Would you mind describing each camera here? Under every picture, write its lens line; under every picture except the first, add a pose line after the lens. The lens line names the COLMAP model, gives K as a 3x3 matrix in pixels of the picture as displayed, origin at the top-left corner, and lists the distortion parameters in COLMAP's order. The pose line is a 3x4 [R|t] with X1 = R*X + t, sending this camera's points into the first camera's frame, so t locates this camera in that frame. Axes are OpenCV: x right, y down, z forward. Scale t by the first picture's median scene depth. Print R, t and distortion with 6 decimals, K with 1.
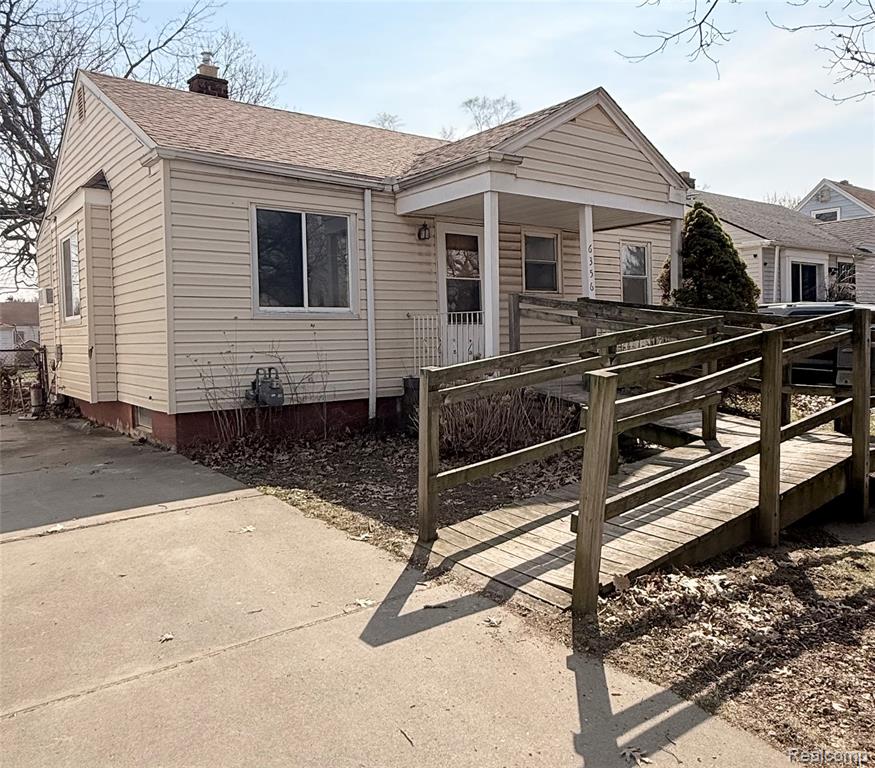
lens RADIAL K [[703.3, 0, 437.5], [0, 703.3, 384.0], [0, 0, 1]] dist [-0.005687, -0.003337]
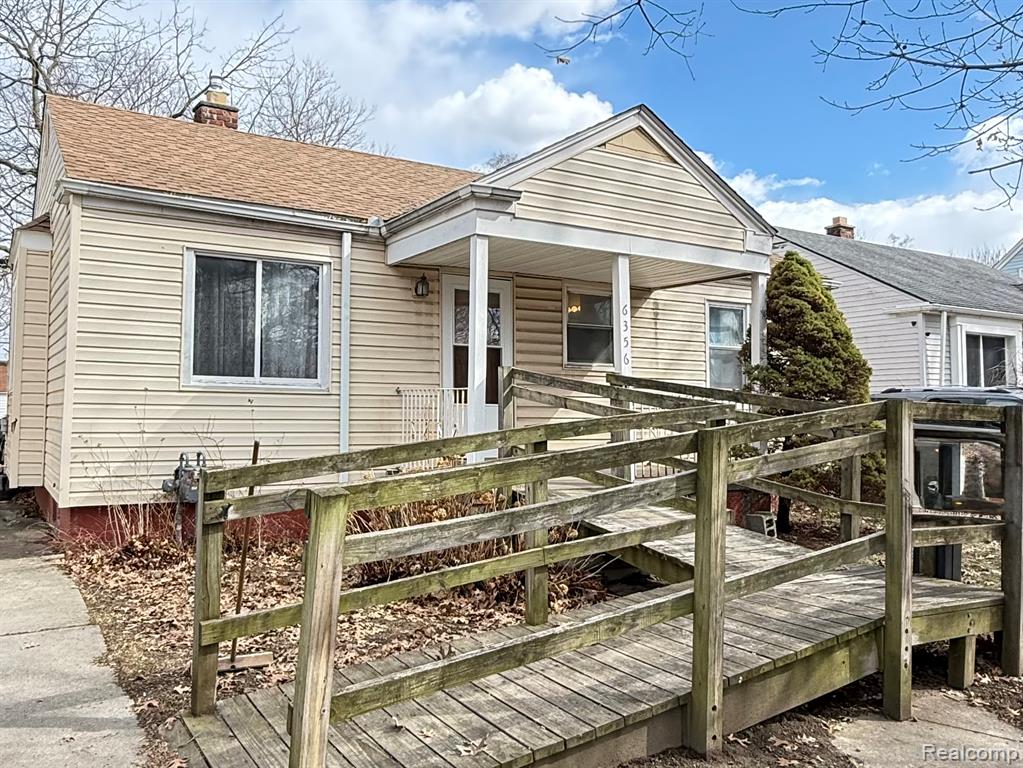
lens RADIAL K [[842.6, 0, 511.5], [0, 842.6, 384.0], [0, 0, 1]] dist [0.001407, -0.000366]
pose [[0.993530, 0.023926, -0.111024, 0.197212], [-0.035220, 0.994272, -0.100913, -0.015417], [0.107974, 0.104170, 0.988681, 0.088801]]
